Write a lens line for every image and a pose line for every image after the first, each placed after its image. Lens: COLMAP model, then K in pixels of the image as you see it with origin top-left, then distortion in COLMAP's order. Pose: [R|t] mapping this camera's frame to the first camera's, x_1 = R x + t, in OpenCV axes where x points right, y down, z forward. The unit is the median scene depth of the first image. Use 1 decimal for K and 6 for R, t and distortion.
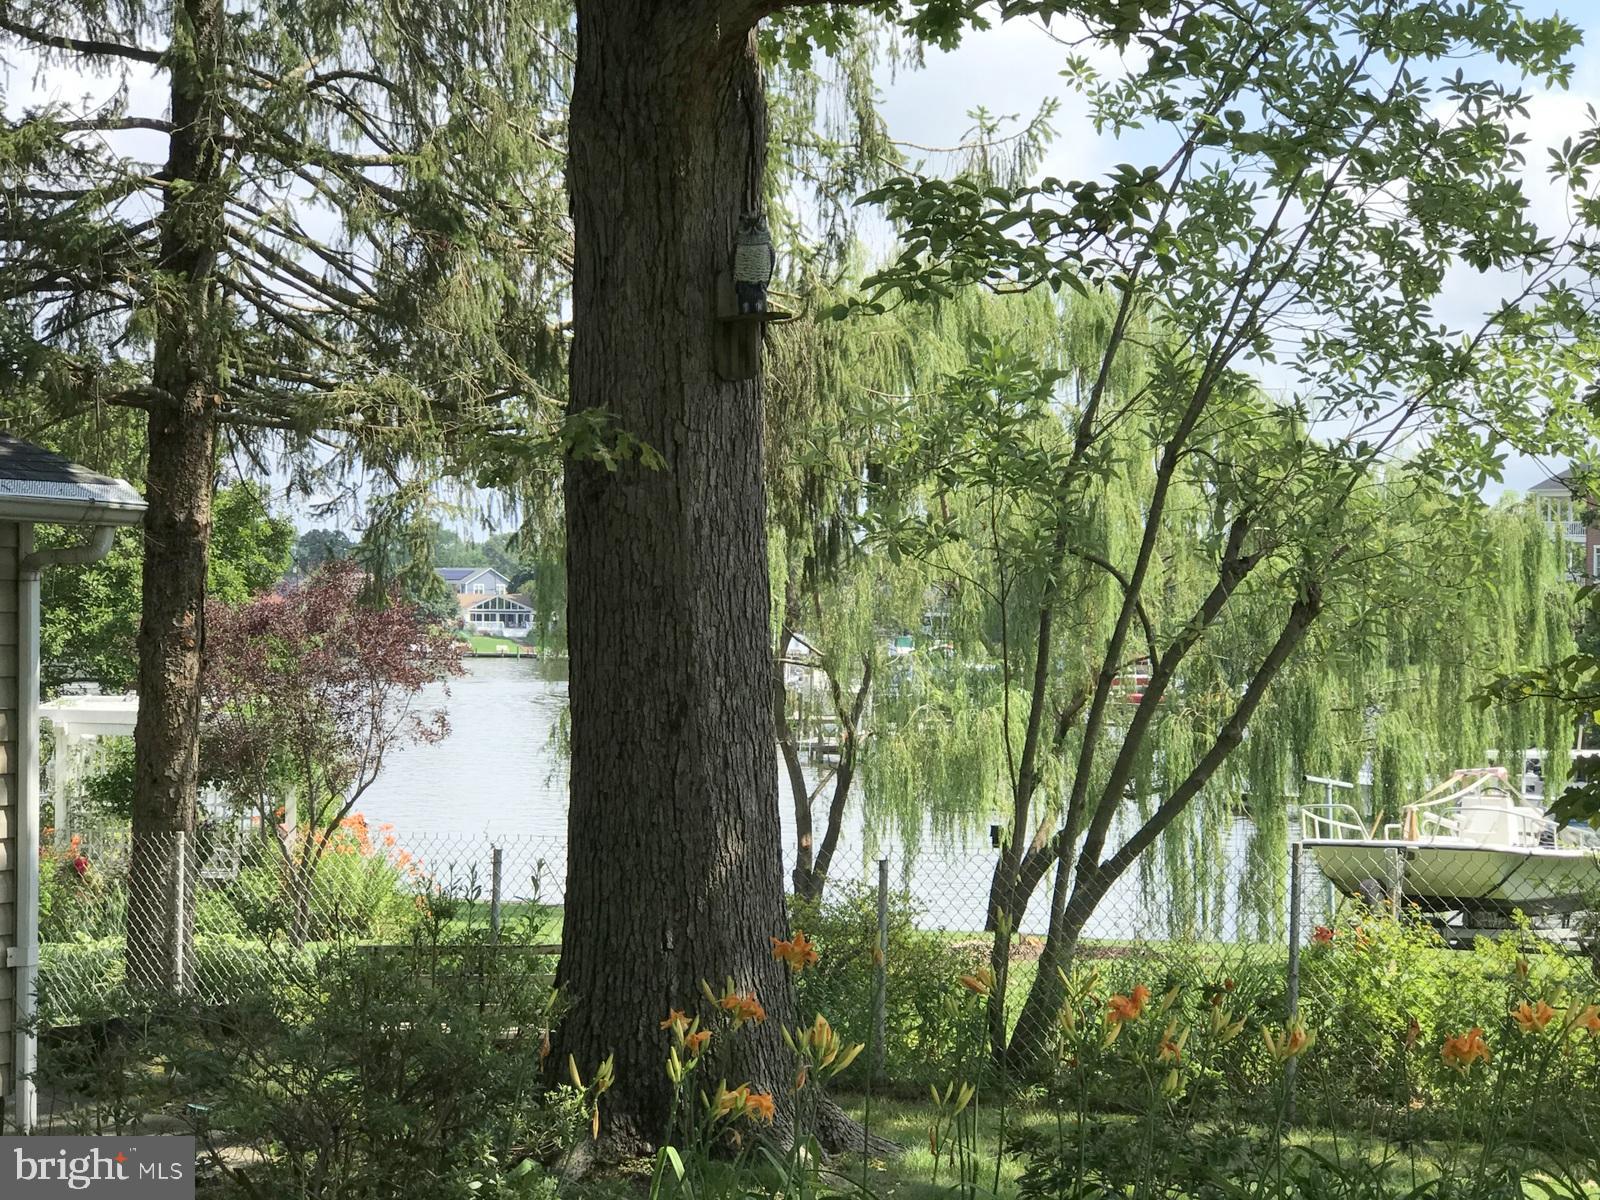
lens RADIAL K [[3129.0, 0, 800.3], [0, 3129.0, 601.5], [0, 0, 1]] dist [-0.165113, 0.000000]
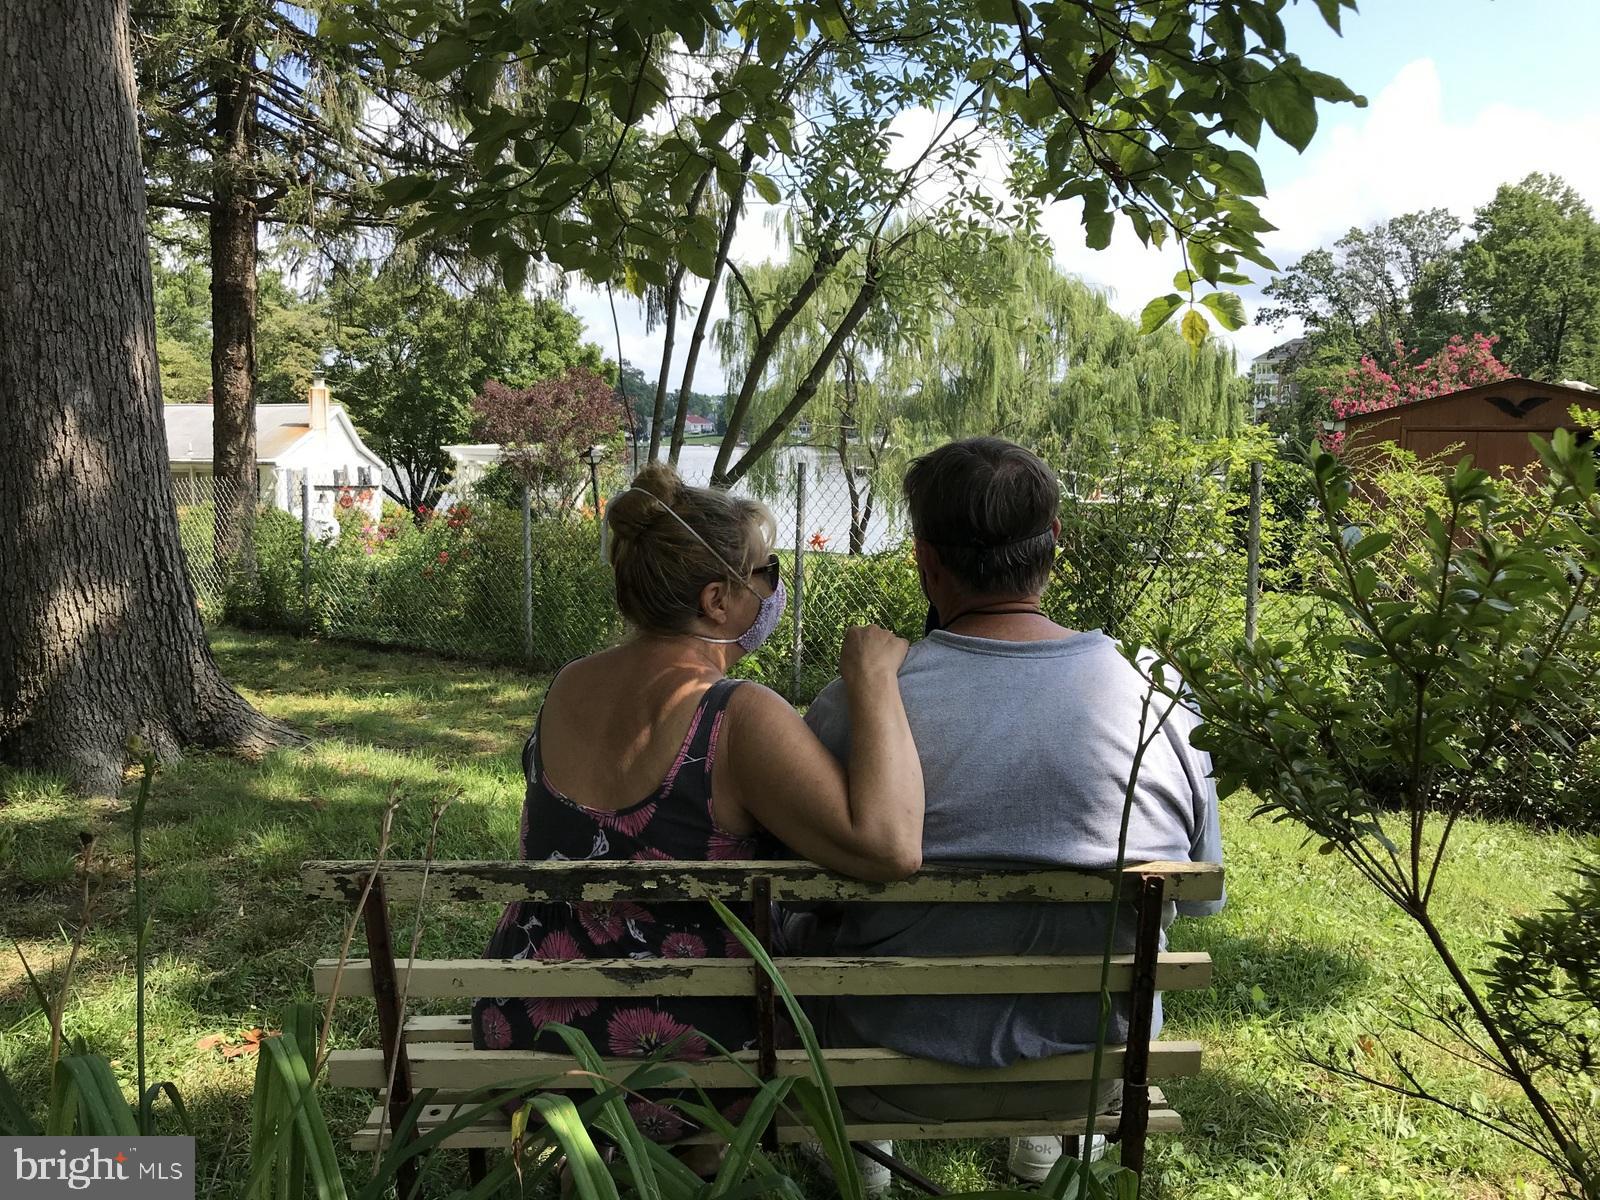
lens RADIAL K [[1368.5, 0, 797.3], [0, 1368.5, 600.6], [0, 0, 1]] dist [0.027633, -0.026454]
pose [[0.996340, -0.002675, -0.085442, 0.171606], [0.014040, 0.991057, 0.132695, 0.052419], [0.084323, -0.133409, 0.987467, 0.418093]]
